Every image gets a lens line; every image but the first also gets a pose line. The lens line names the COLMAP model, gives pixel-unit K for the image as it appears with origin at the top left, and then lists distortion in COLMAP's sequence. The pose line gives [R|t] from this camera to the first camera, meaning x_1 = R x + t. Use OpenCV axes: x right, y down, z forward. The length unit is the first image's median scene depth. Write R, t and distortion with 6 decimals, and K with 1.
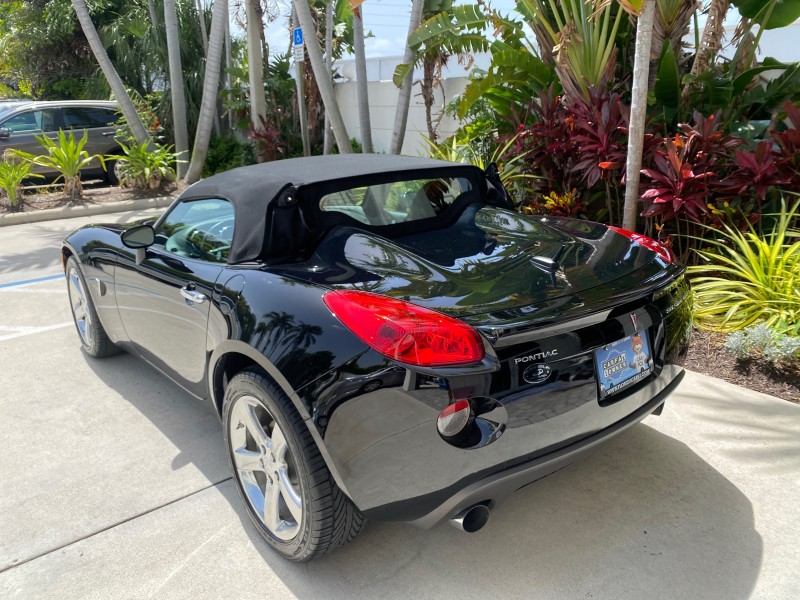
lens RADIAL K [[629.5, 0, 399.0], [0, 629.5, 298.0], [0, 0, 1]] dist [-0.003954, 0.009033]
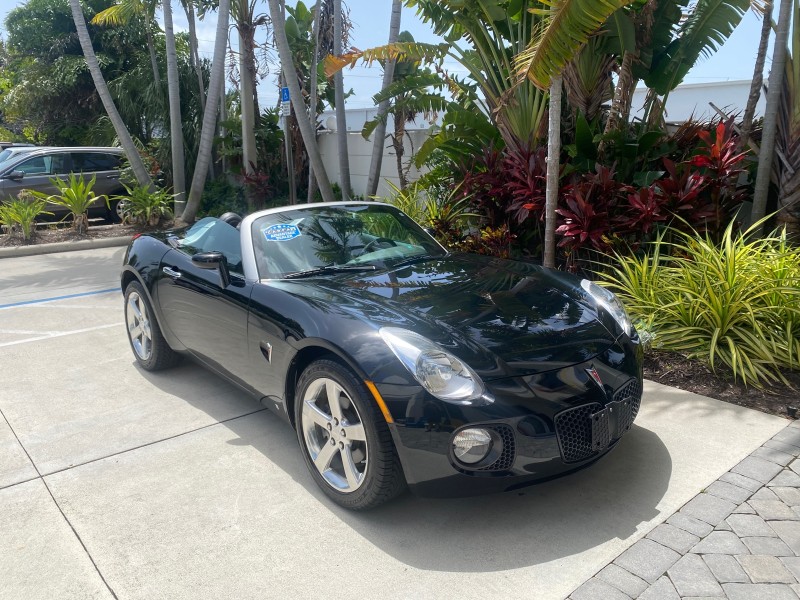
lens RADIAL K [[627.1, 0, 401.8], [0, 627.1, 298.3], [0, 0, 1]] dist [0.010753, -0.006279]
pose [[0.999766, 0.005329, 0.020976, 0.042628], [-0.003885, 0.997658, -0.068287, 0.046131], [-0.021291, 0.068190, 0.997445, -0.173709]]
